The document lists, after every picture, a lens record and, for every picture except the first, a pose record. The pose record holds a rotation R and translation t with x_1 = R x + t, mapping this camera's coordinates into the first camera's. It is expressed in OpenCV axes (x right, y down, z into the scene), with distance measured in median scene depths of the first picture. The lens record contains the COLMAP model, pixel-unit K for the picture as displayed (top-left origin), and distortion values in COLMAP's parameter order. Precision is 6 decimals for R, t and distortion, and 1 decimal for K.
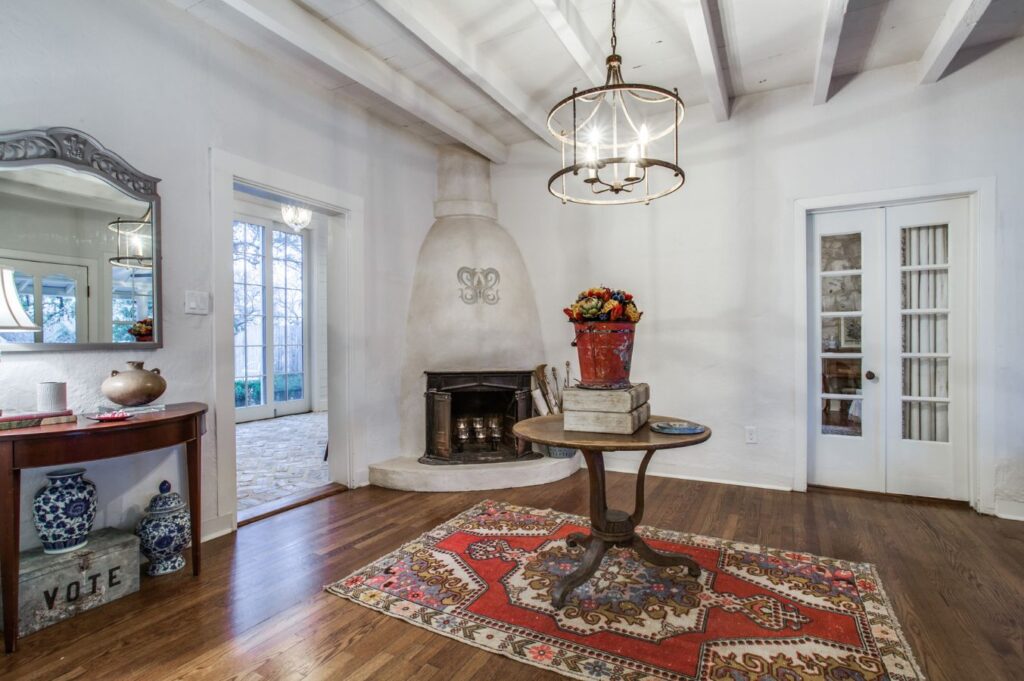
lens RADIAL K [[501.0, 0, 515.4], [0, 501.0, 346.3], [0, 0, 1]] dist [-0.003320, 0.000032]
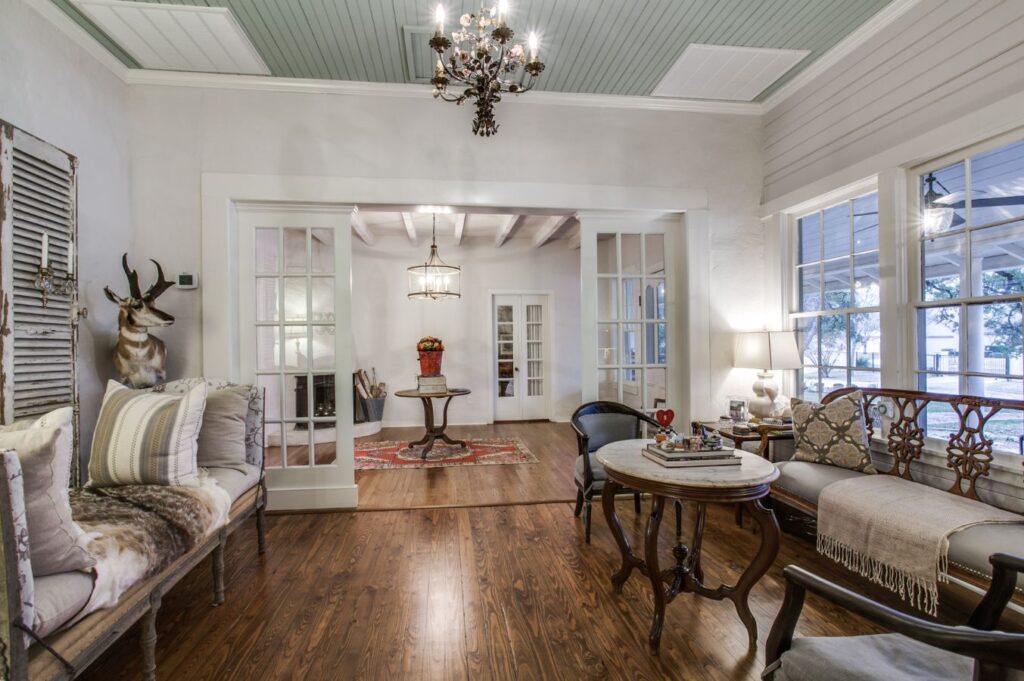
lens RADIAL K [[501.0, 0, 512.9], [0, 501.0, 344.5], [0, 0, 1]] dist [-0.003320, 0.000032]
pose [[0.815989, -0.004984, 0.578047, -0.634456], [0.012817, 0.999873, -0.009473, -0.034010], [-0.577926, 0.015139, 0.815949, -0.871780]]
